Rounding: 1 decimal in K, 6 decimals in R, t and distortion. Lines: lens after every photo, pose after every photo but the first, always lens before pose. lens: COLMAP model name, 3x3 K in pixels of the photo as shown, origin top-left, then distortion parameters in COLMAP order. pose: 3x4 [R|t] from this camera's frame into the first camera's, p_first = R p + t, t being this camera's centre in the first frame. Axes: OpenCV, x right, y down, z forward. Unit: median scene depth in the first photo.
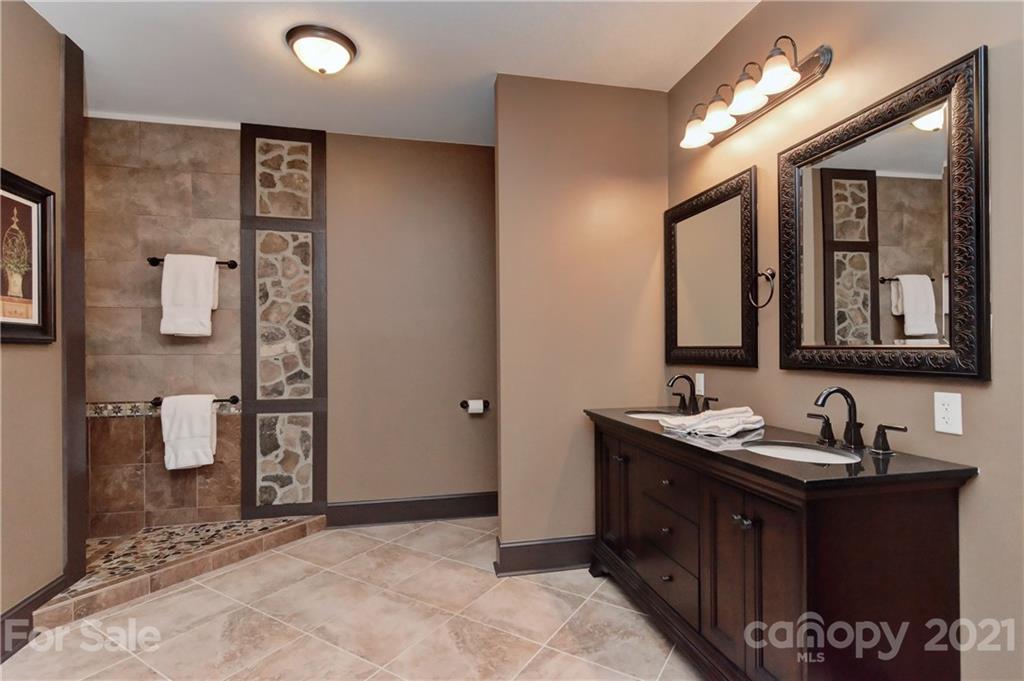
lens RADIAL K [[505.0, 0, 512.3], [0, 505.0, 348.4], [0, 0, 1]] dist [0.008785, -0.003651]
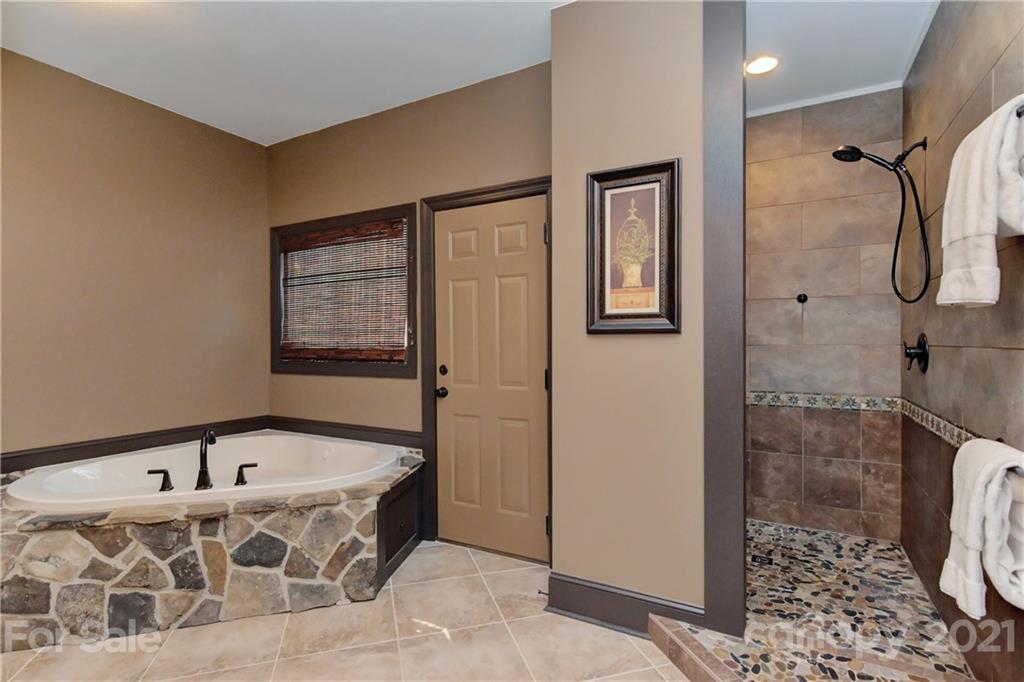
lens RADIAL K [[505.0, 0, 503.6], [0, 505.0, 349.6], [0, 0, 1]] dist [0.008785, -0.003651]
pose [[-0.672922, 0.016677, -0.739525, -0.039858], [0.007126, 0.999846, 0.016064, 0.002784], [0.739679, 0.005539, -0.672937, 0.974180]]
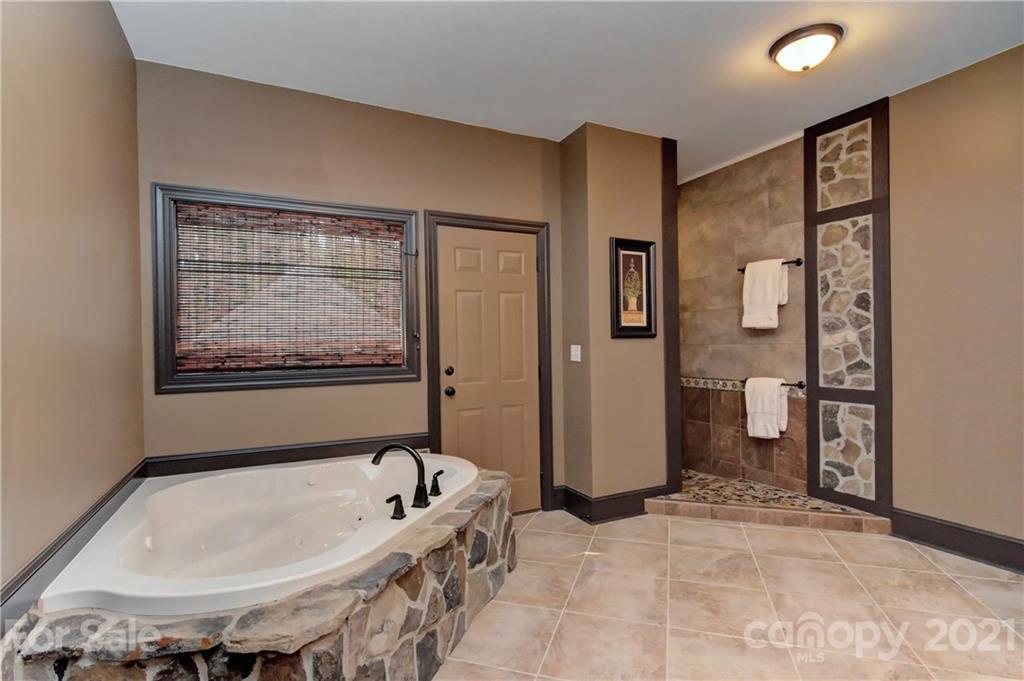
lens RADIAL K [[505.0, 0, 501.9], [0, 505.0, 349.3], [0, 0, 1]] dist [0.008785, -0.003651]
pose [[0.224766, 0.010234, -0.974359, 0.380503], [0.015387, 0.999783, 0.014051, -0.001690], [0.974291, -0.018151, 0.224559, 0.122176]]
